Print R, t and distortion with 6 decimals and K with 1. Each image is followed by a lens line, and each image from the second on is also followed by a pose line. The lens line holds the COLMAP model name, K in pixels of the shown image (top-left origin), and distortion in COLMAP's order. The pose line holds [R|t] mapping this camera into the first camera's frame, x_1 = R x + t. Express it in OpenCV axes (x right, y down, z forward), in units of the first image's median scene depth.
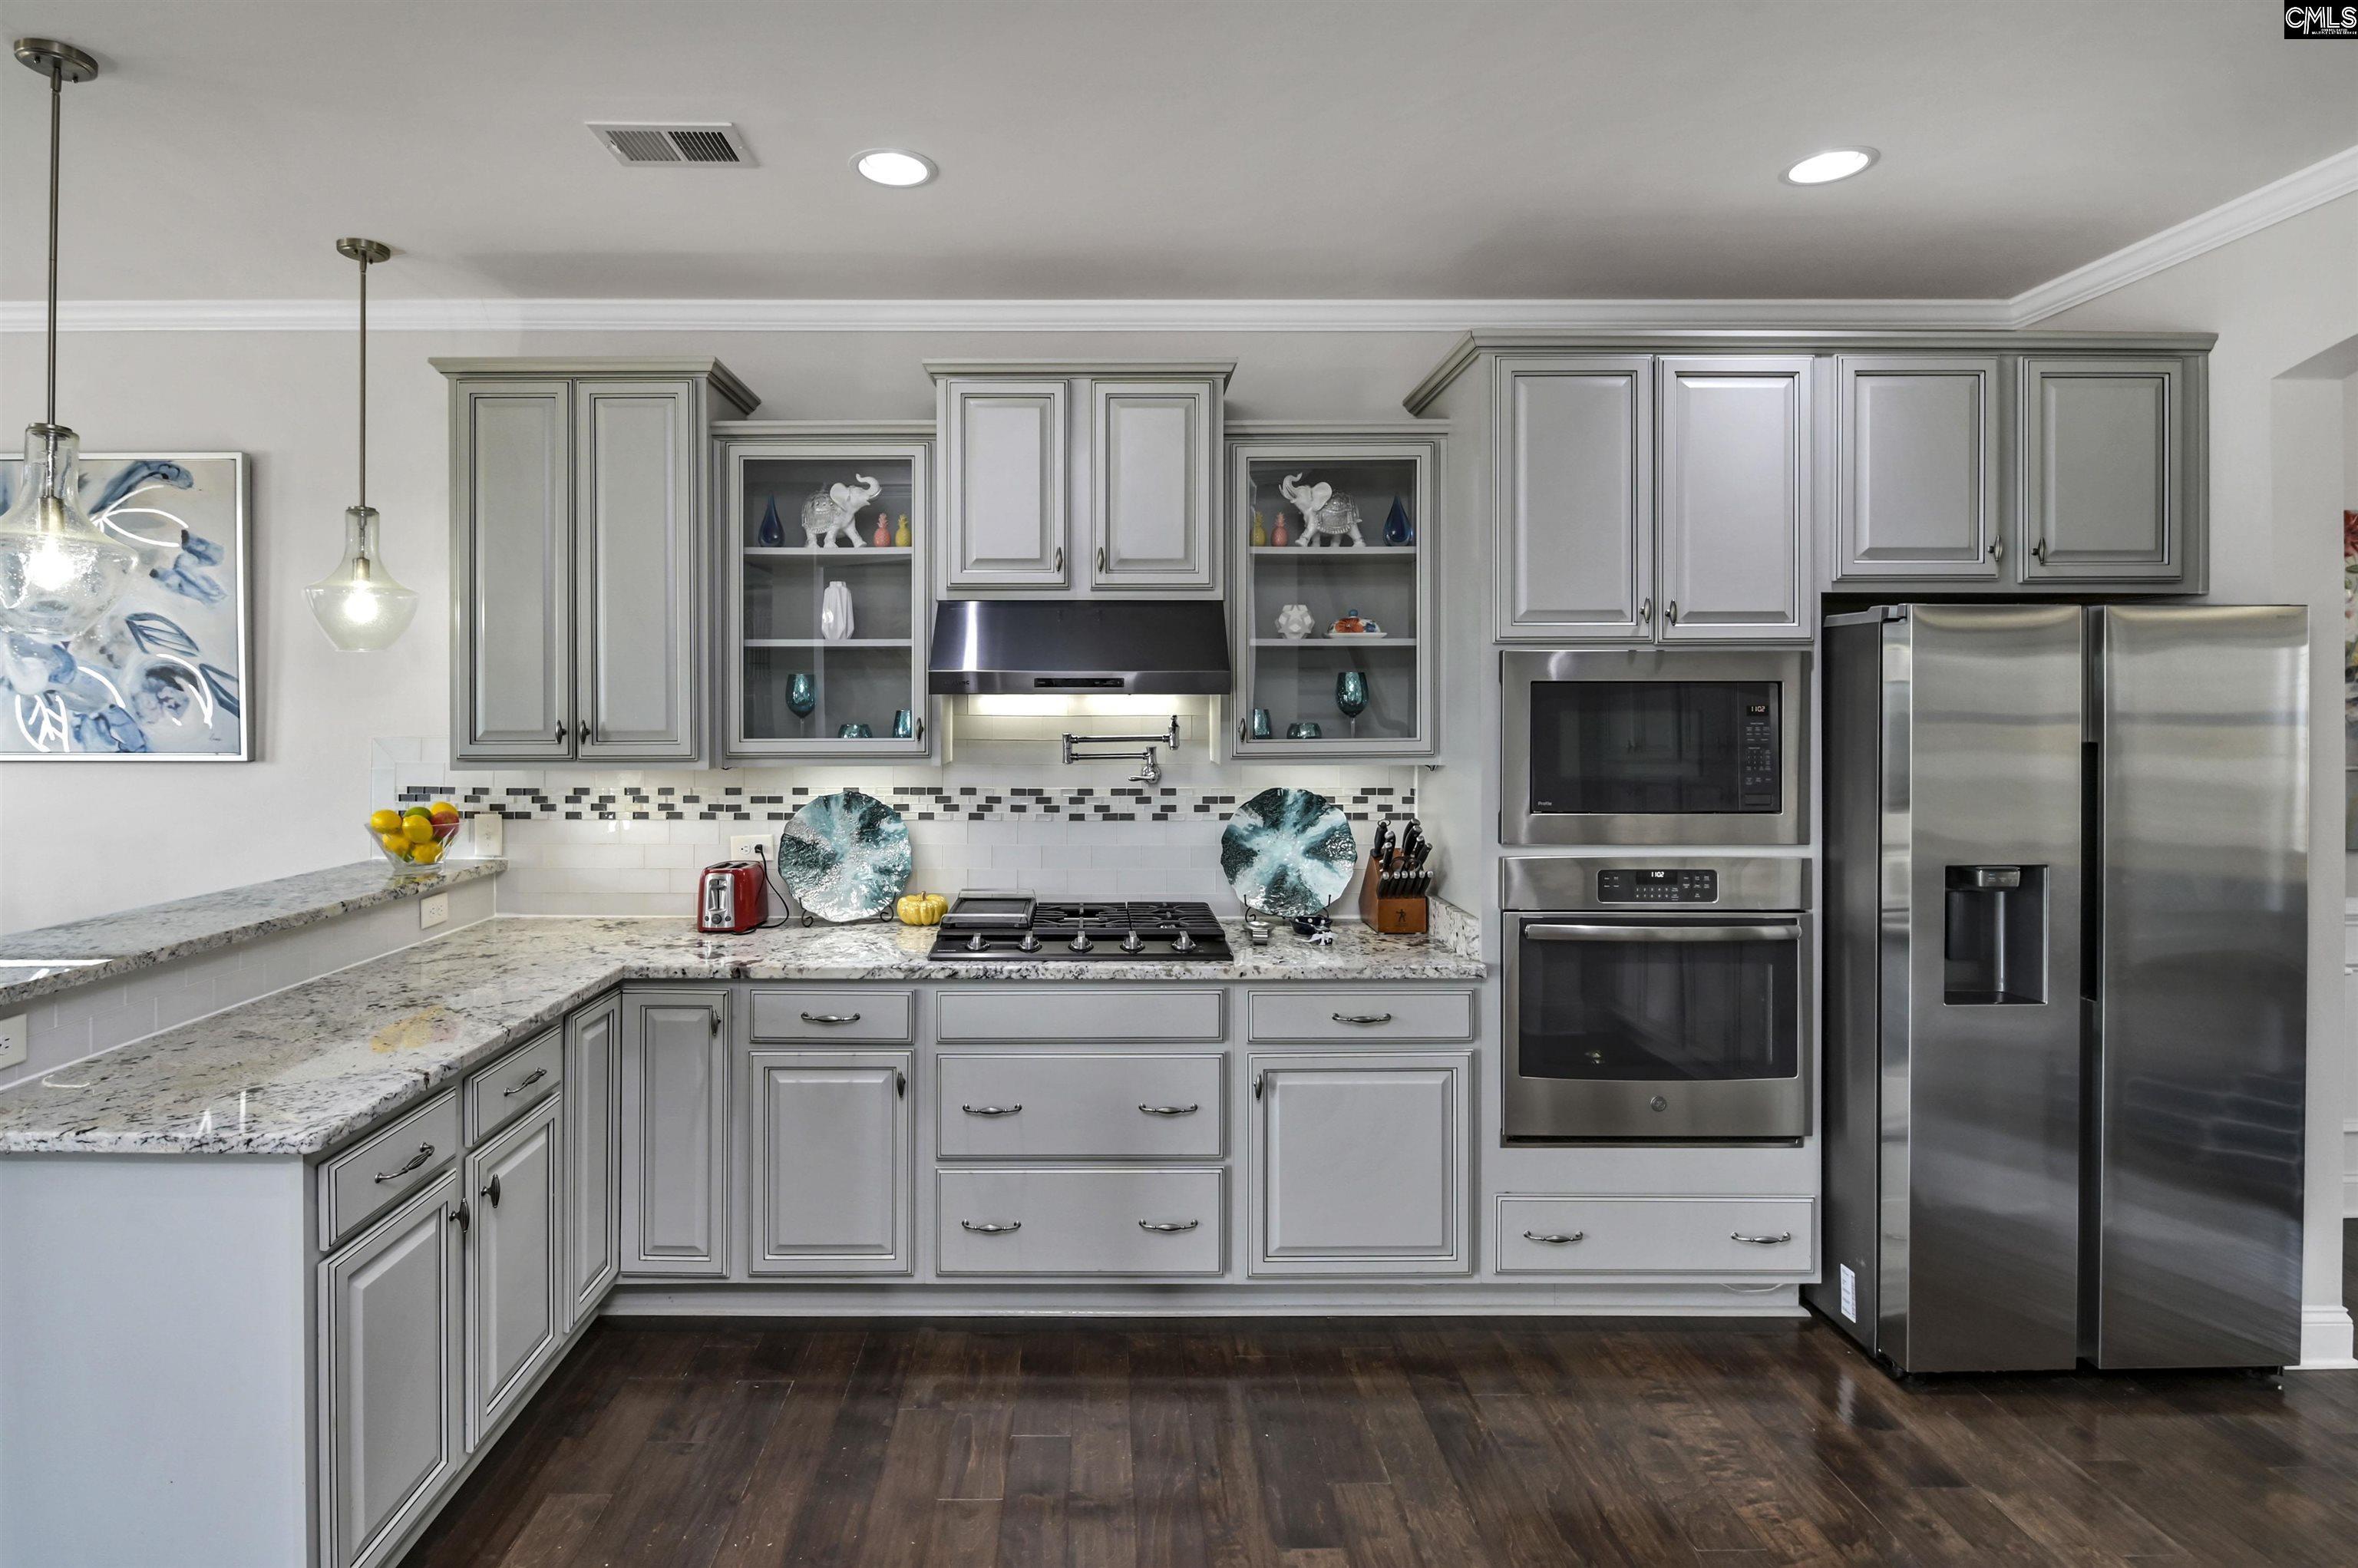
lens RADIAL K [[1132.3, 0, 1100.1], [0, 1132.3, 705.3], [0, 0, 1]] dist [-0.001743, -0.000943]
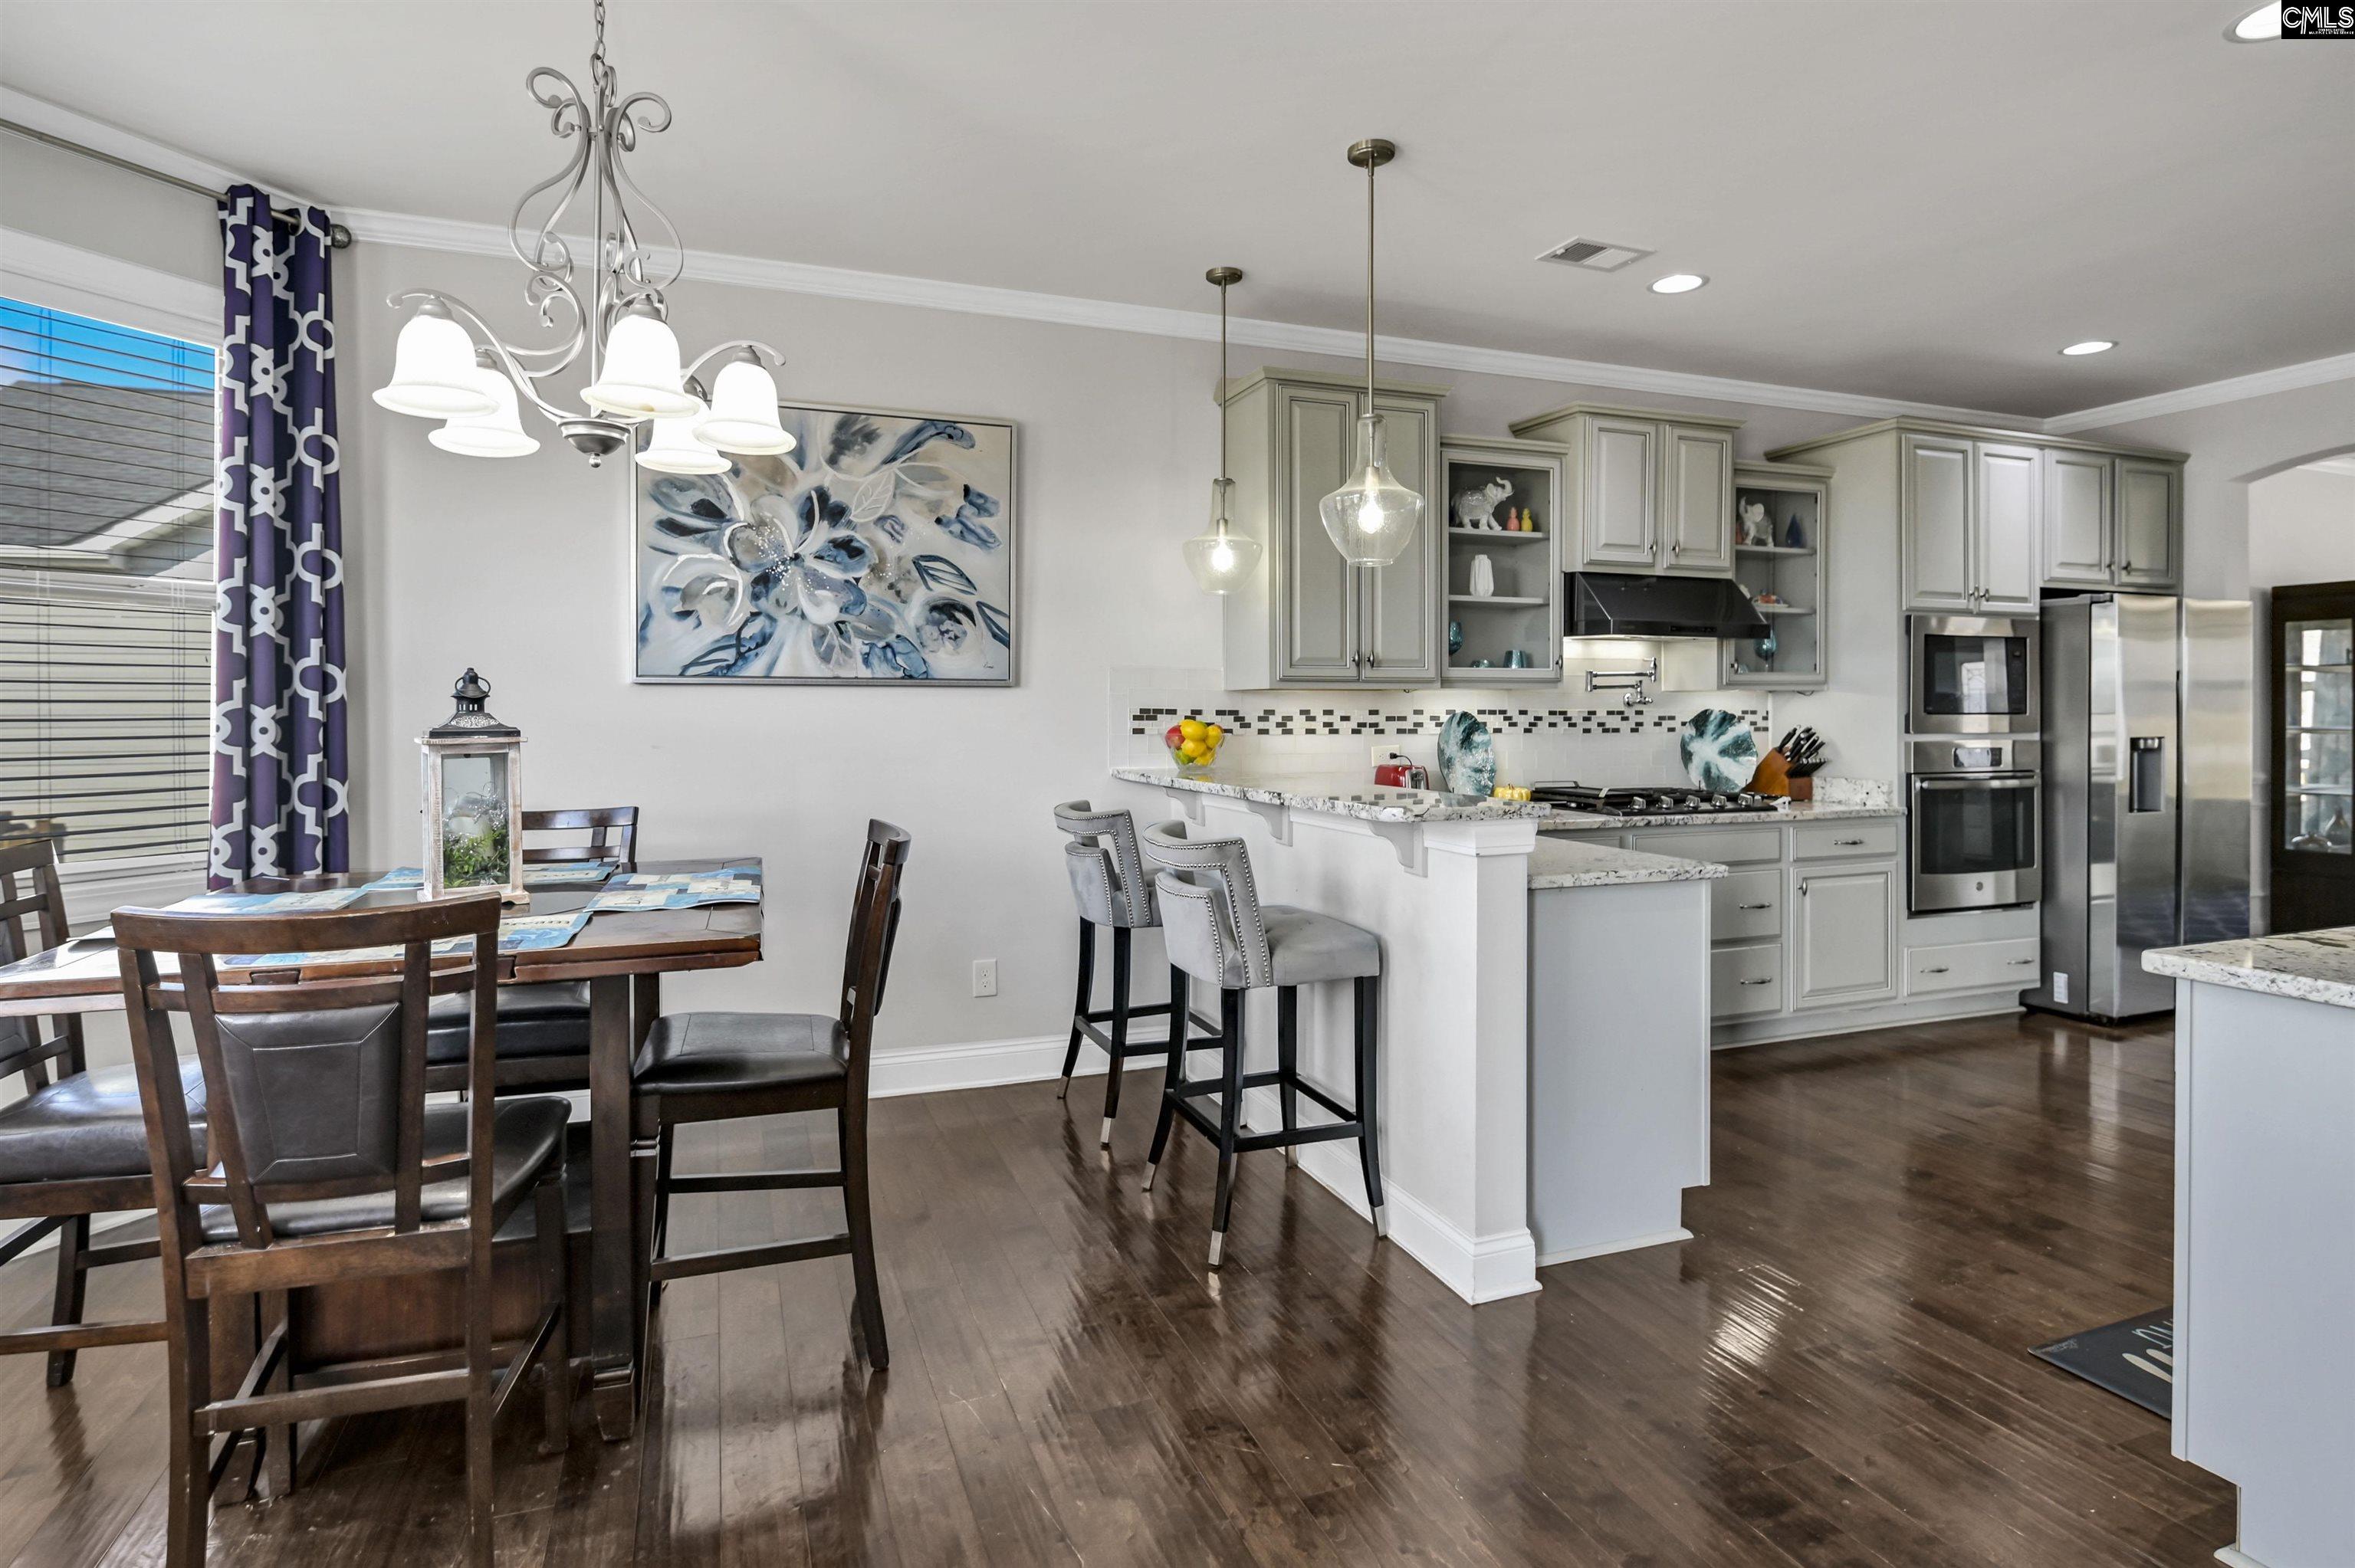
lens RADIAL K [[1134.3, 0, 1138.8], [0, 1134.3, 709.8], [0, 0, 1]] dist [0.002489, 0.000263]
pose [[0.942645, 0.000507, 0.333795, -1.039843], [-0.000796, 0.999999, 0.000728, 0.073947], [-0.333795, -0.000952, 0.942645, -0.147623]]
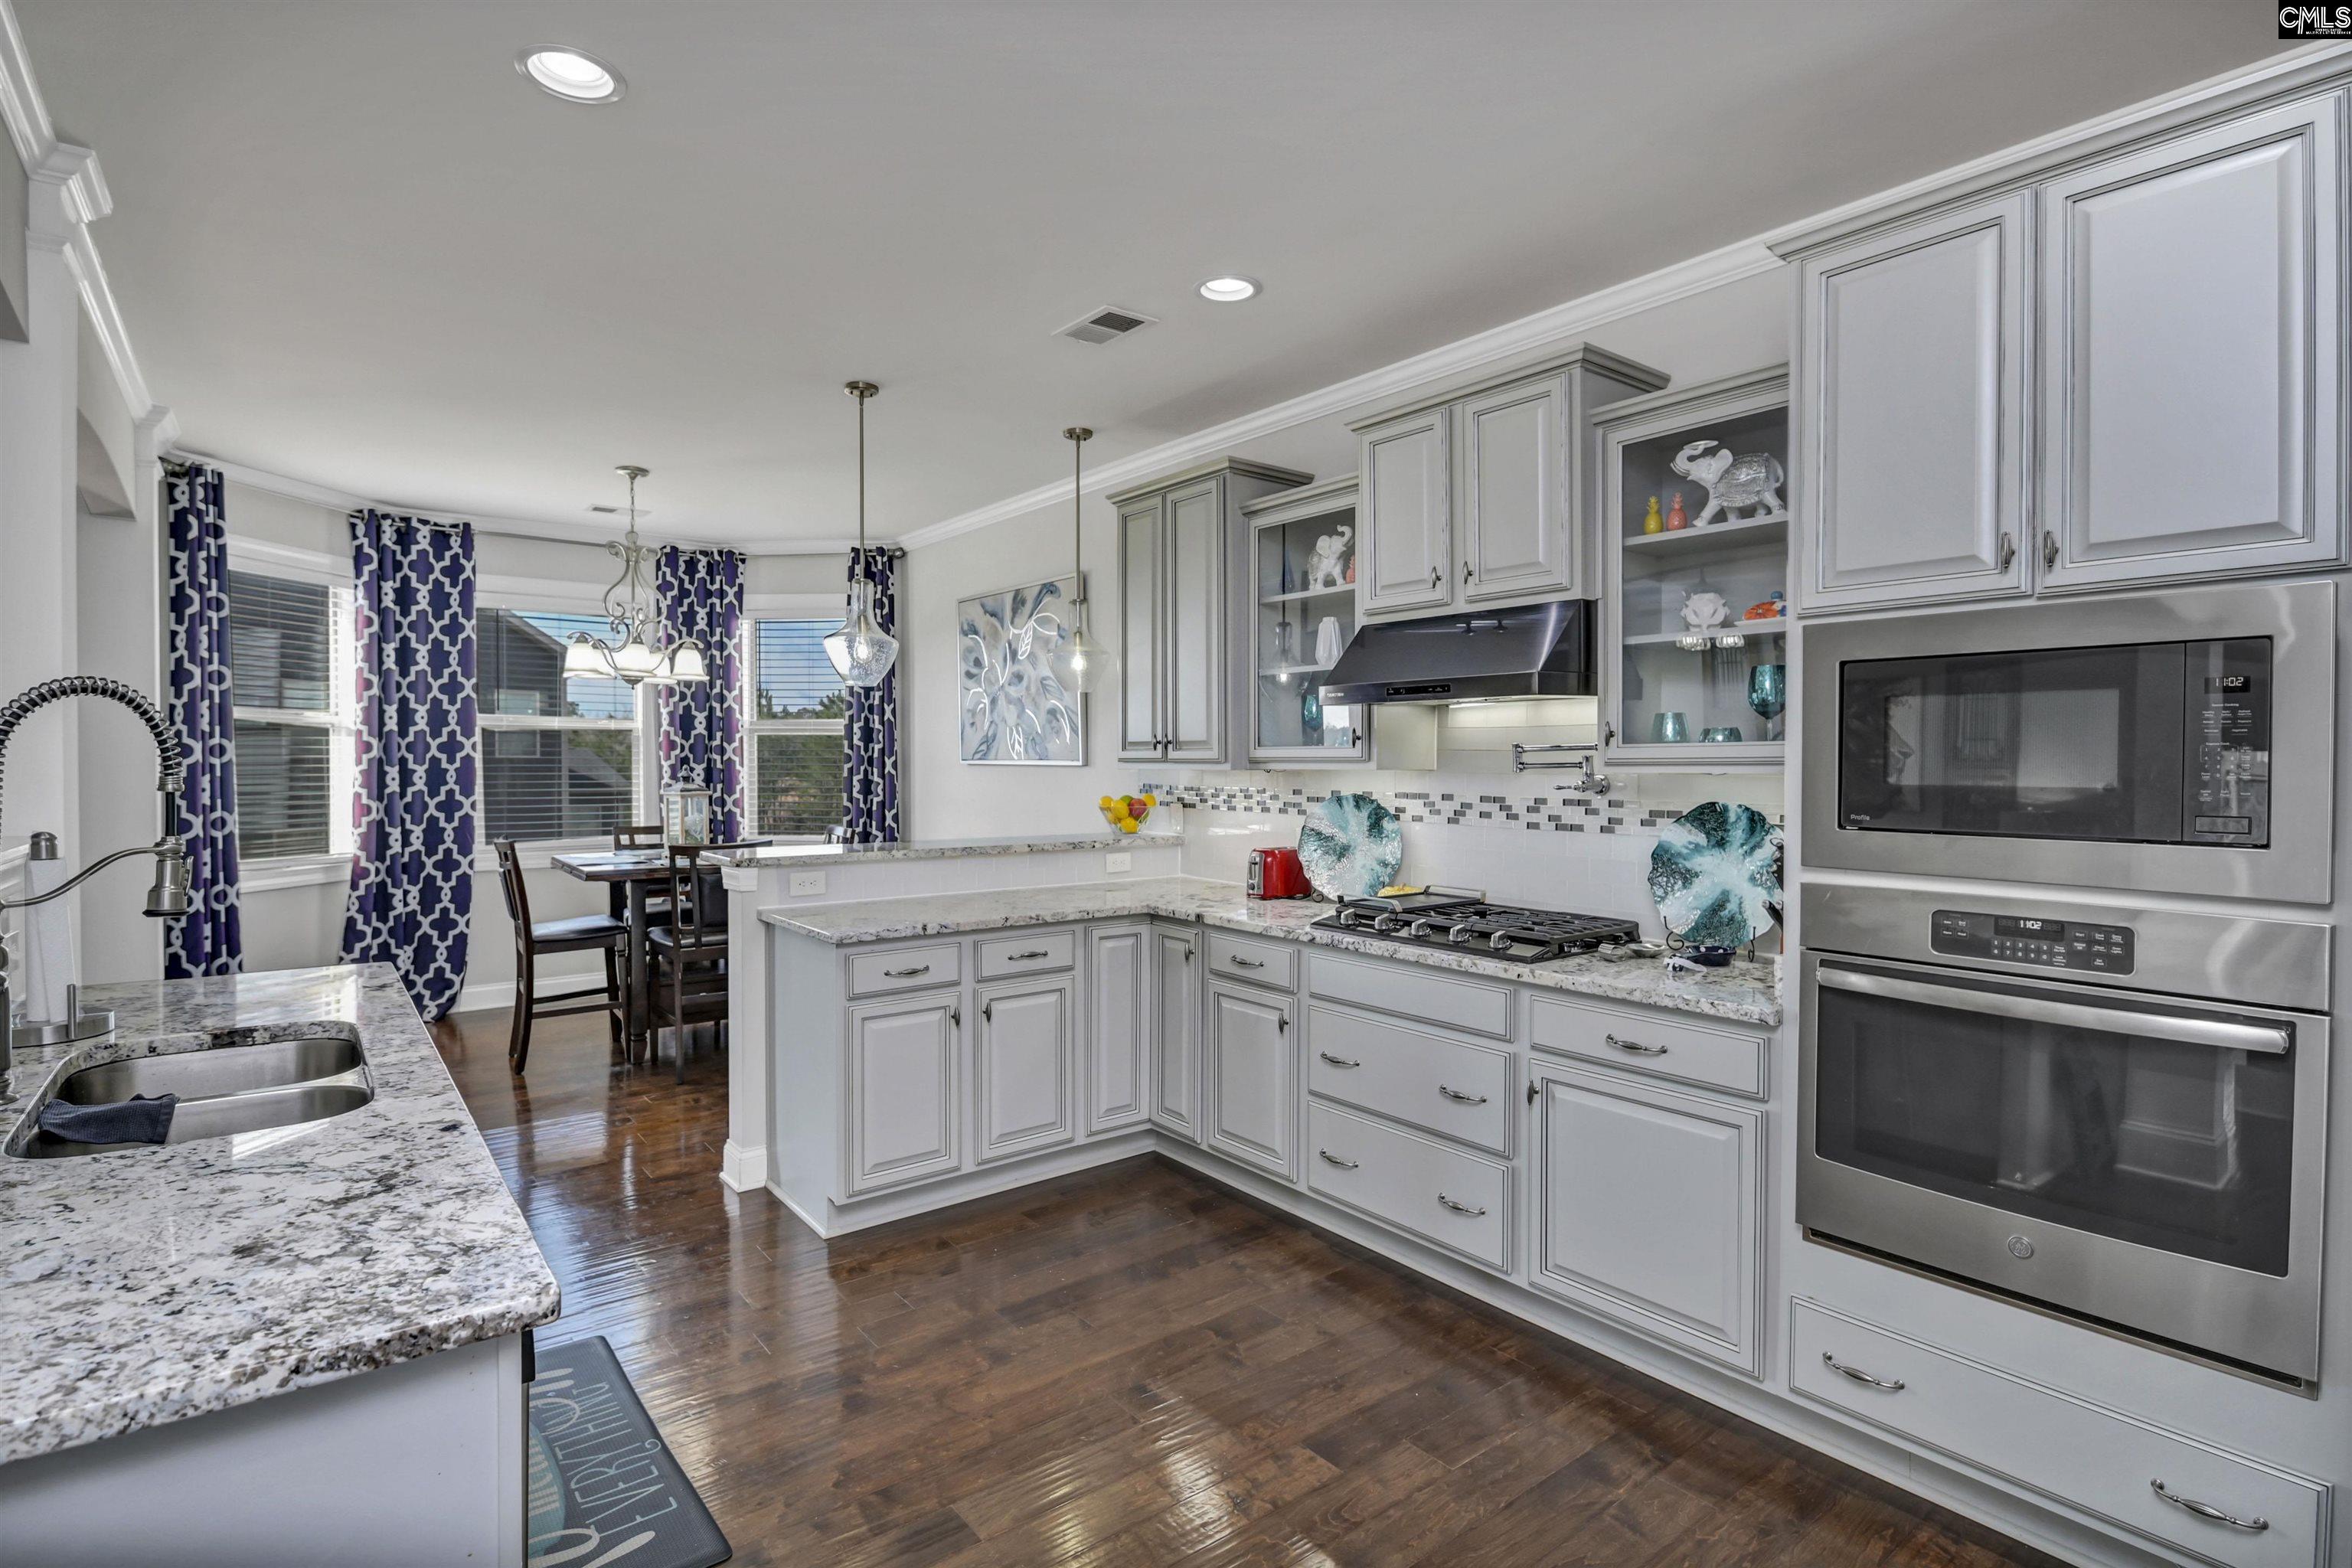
lens RADIAL K [[1146.6, 0, 1182.6], [0, 1146.6, 763.4], [0, 0, 1]] dist [-0.001046, -0.000347]
pose [[0.616737, 0.004240, -0.787158, 0.607974], [0.002493, 0.999970, 0.007339, 0.035496], [0.787165, -0.006488, 0.616708, 0.121902]]
